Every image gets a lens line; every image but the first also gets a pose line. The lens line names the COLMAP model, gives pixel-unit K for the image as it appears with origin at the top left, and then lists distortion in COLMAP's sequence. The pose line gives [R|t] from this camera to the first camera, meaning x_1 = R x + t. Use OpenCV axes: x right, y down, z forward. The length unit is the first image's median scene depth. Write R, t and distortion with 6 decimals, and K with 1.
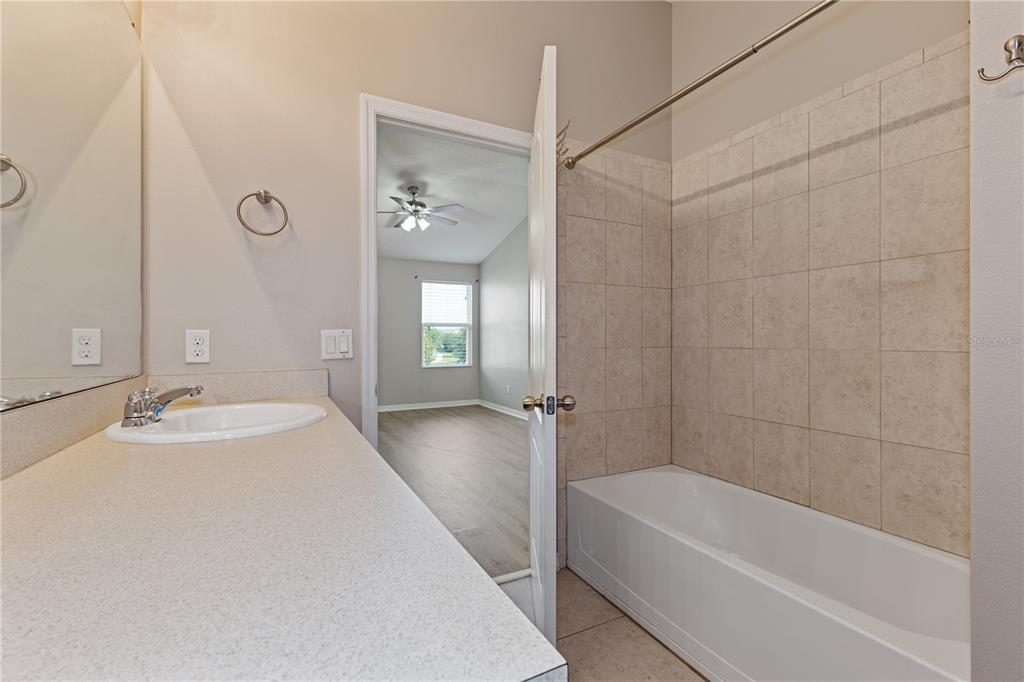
lens RADIAL K [[446.1, 0, 514.4], [0, 446.1, 338.3], [0, 0, 1]] dist [0.001838, 0.000032]
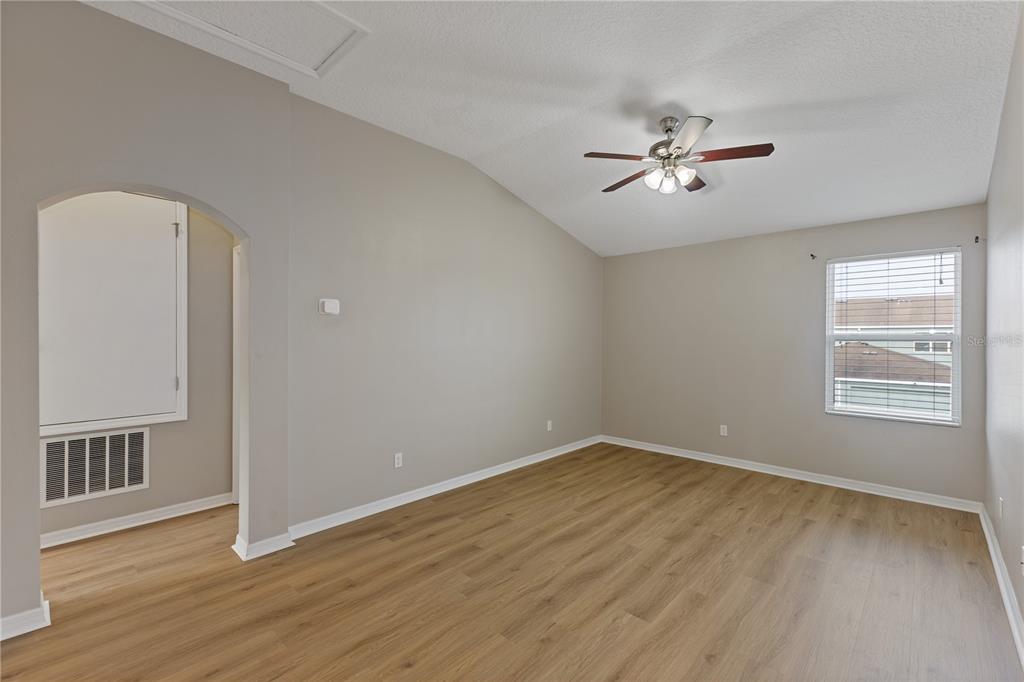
lens RADIAL K [[446.1, 0, 514.4], [0, 446.1, 338.3], [0, 0, 1]] dist [0.001838, 0.000032]
pose [[0.336769, 0.001367, -0.941586, 0.191756], [-0.003723, 0.999993, 0.000120, -0.027965], [0.941580, 0.003465, 0.336772, 0.419222]]
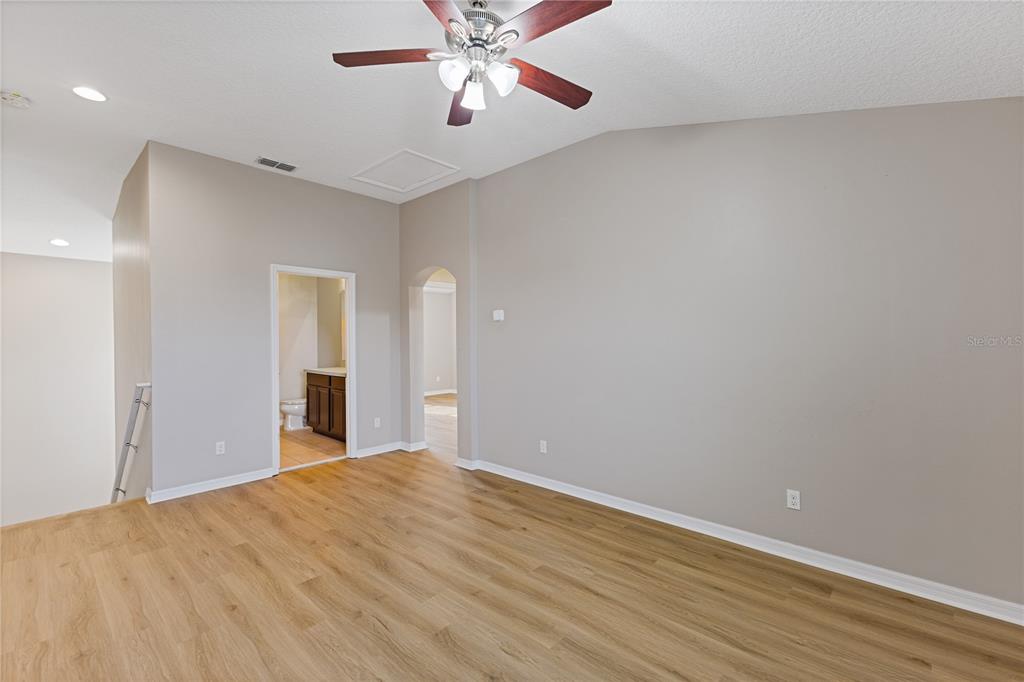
lens RADIAL K [[446.1, 0, 514.4], [0, 446.1, 338.3], [0, 0, 1]] dist [0.001838, 0.000032]
pose [[-0.941788, 0.004240, -0.336181, -0.019780], [0.003445, 0.999990, 0.002960, -0.028563], [0.336190, 0.001629, -0.941793, 0.826712]]
